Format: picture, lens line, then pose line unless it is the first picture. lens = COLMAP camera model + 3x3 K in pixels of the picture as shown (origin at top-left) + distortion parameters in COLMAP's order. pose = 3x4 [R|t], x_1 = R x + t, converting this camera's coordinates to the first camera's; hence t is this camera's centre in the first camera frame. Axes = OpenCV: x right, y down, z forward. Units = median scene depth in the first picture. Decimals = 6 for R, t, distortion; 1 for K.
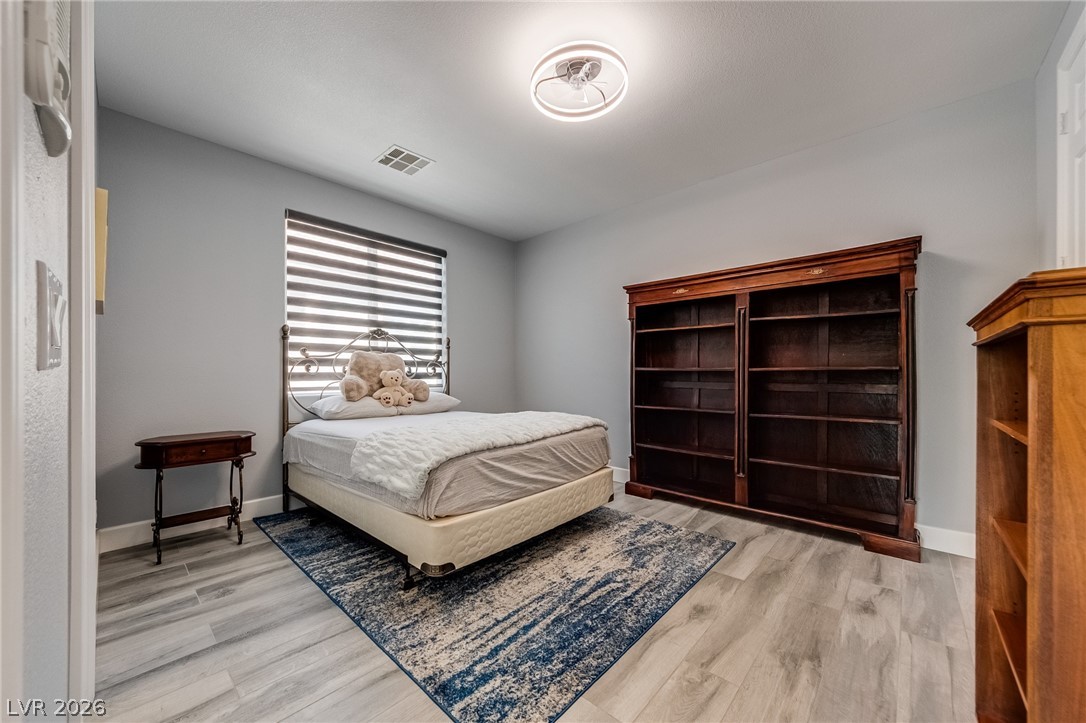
lens RADIAL K [[404.2, 0, 528.1], [0, 404.2, 384.2], [0, 0, 1]] dist [0.000127, -0.000137]
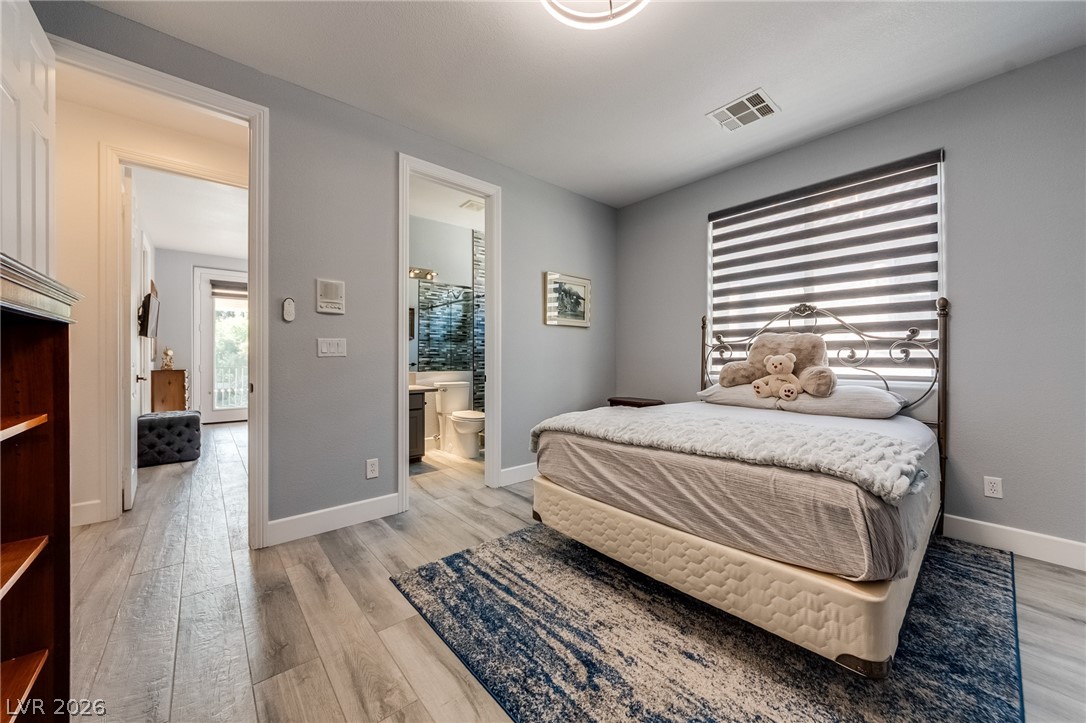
lens RADIAL K [[394.3, 0, 538.2], [0, 394.3, 370.3], [0, 0, 1]] dist [-0.000934, -0.000335]
pose [[-0.104221, 0.031409, -0.994058, 0.841934], [-0.029241, 0.998972, 0.034630, -0.026337], [0.994124, 0.032677, -0.103195, 0.957296]]
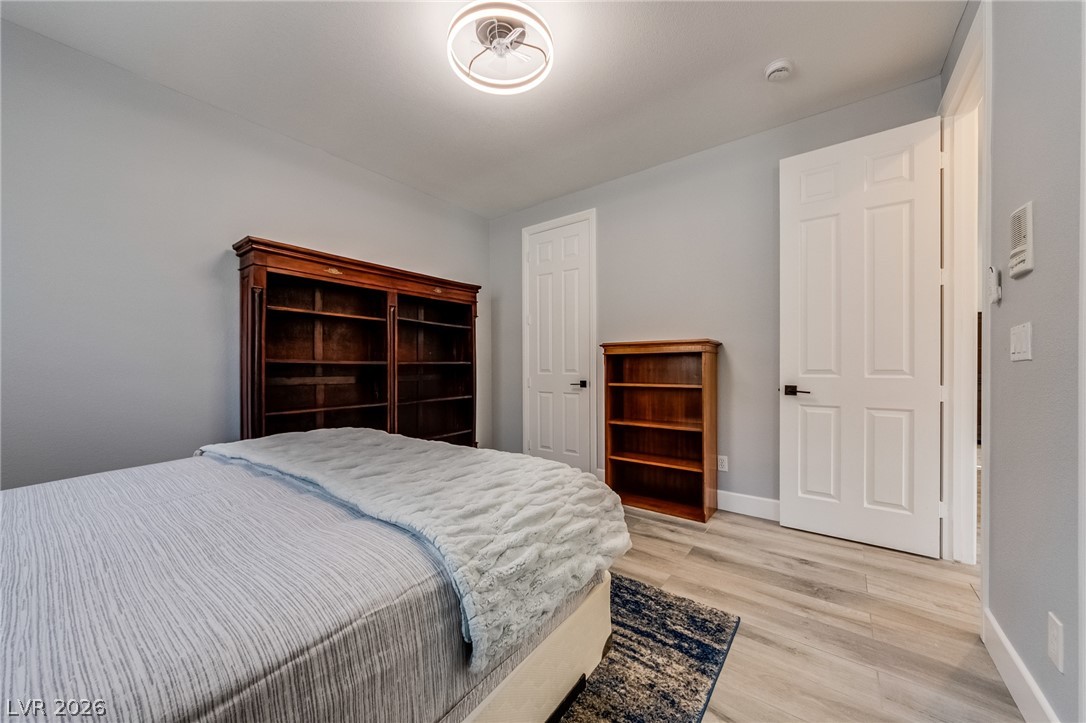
lens RADIAL K [[394.3, 0, 538.2], [0, 394.3, 370.3], [0, 0, 1]] dist [-0.000934, -0.000335]
pose [[-0.108117, -0.013099, 0.994052, -0.782626], [0.031130, 0.999378, 0.016555, -0.029089], [-0.993651, 0.032735, -0.107642, 1.010745]]
